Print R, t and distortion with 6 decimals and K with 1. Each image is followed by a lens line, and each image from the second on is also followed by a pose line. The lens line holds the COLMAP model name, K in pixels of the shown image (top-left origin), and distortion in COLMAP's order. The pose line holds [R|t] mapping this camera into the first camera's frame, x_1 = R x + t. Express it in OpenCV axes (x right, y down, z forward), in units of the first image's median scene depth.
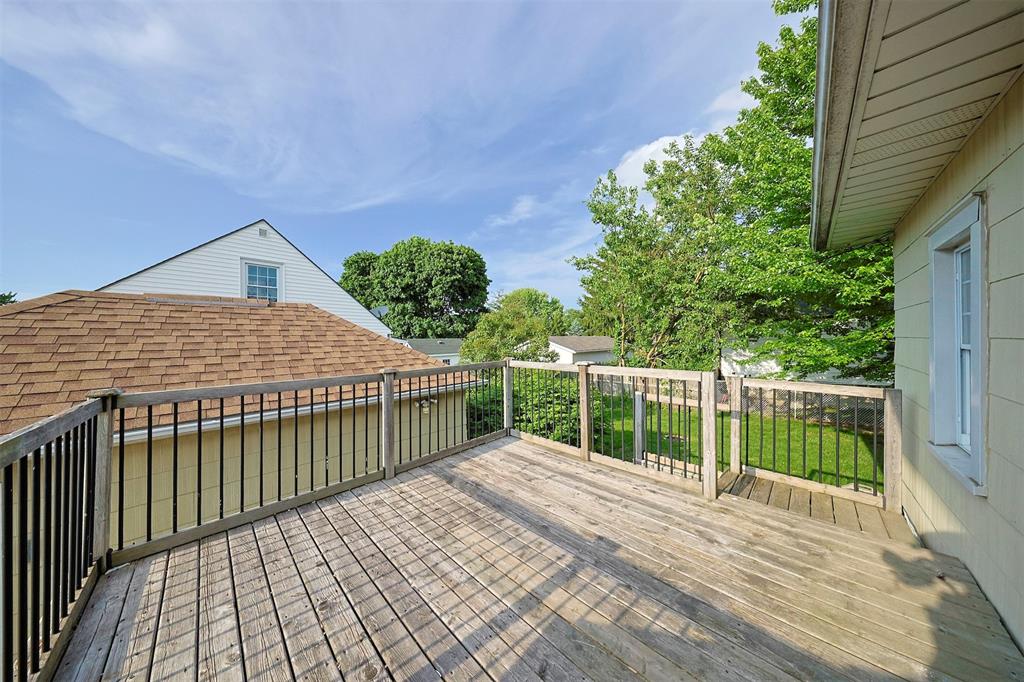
lens RADIAL K [[304.4, 0, 507.6], [0, 304.4, 338.7], [0, 0, 1]] dist [0.001207, 0.000035]
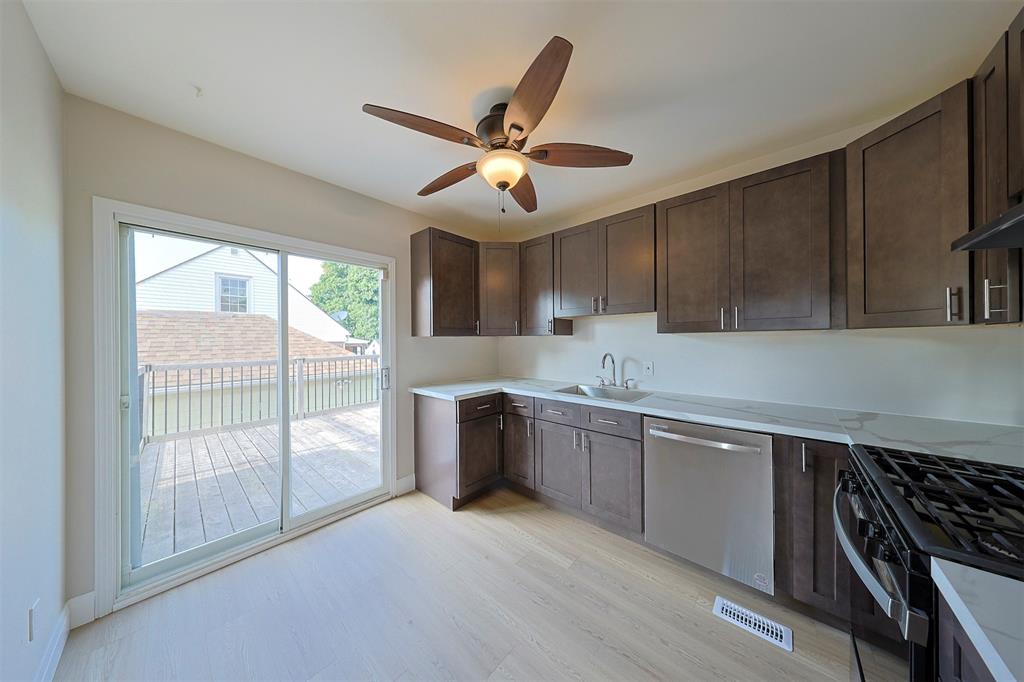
lens RADIAL K [[302.3, 0, 505.6], [0, 302.3, 341.9], [0, 0, 1]] dist [0.000208, 0.000026]
pose [[0.999216, 0.002938, 0.039489, 0.700375], [-0.003288, 0.999956, 0.008787, -0.006142], [-0.039462, -0.008909, 0.999181, -0.756131]]
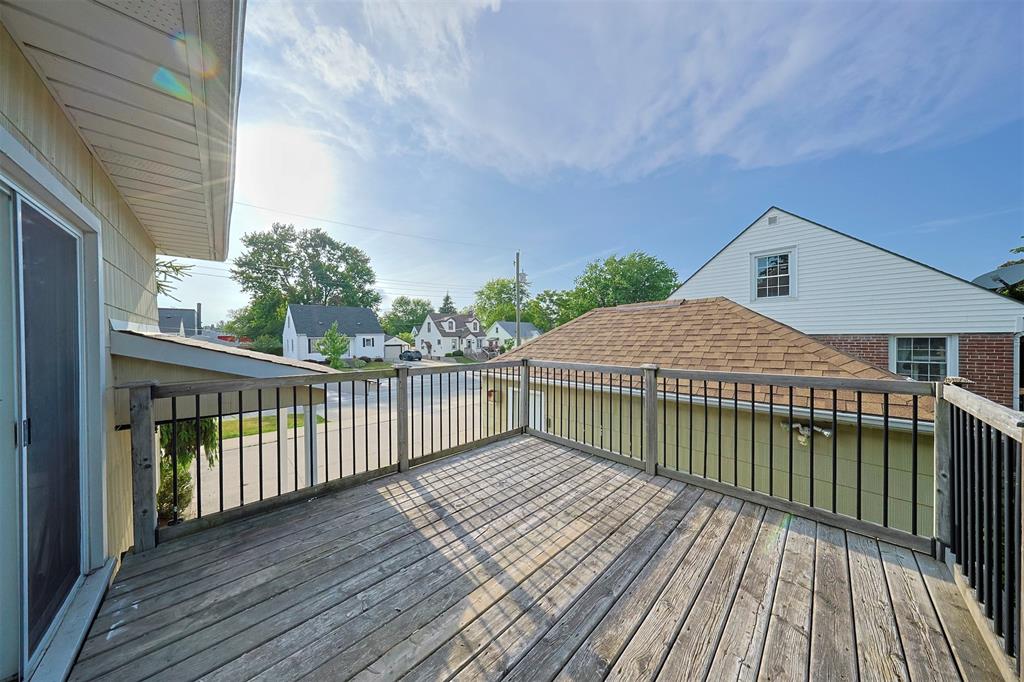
lens RADIAL K [[304.4, 0, 507.6], [0, 304.4, 338.7], [0, 0, 1]] dist [0.001207, 0.000035]
pose [[-0.033480, 0.018905, -0.999261, 0.604261], [0.017279, 0.999683, 0.018334, -0.013947], [0.999290, -0.016652, -0.033796, 0.553734]]
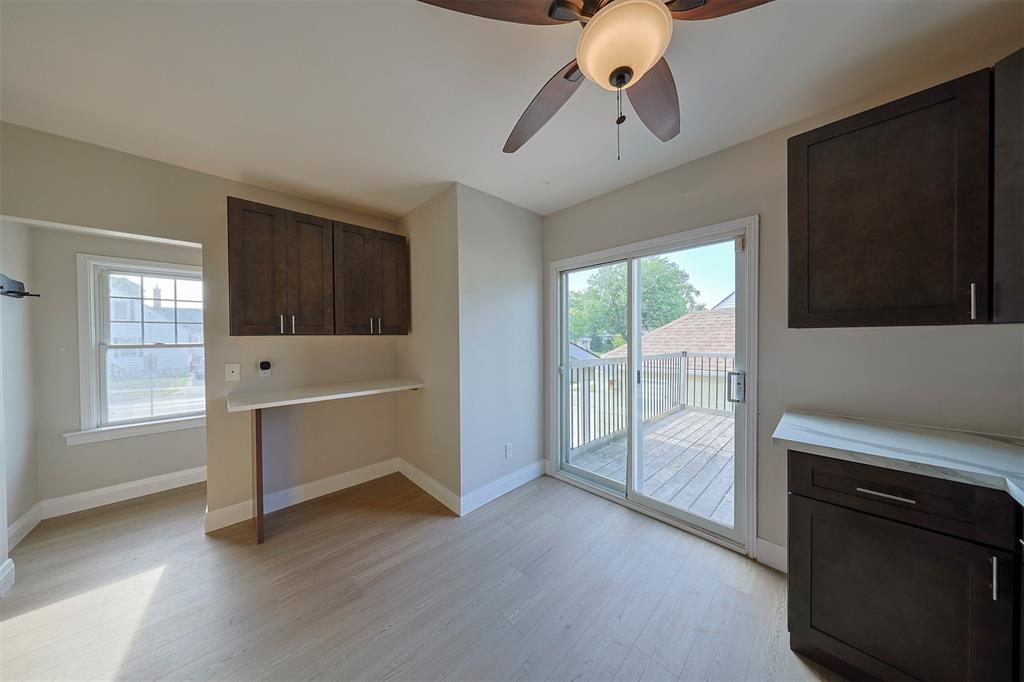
lens RADIAL K [[304.4, 0, 507.6], [0, 304.4, 338.7], [0, 0, 1]] dist [0.001207, 0.000035]
pose [[-0.029915, 0.016998, -0.999408, 1.011620], [0.015086, 0.999749, 0.016552, -0.009770], [0.999439, -0.014582, -0.030163, -0.374749]]
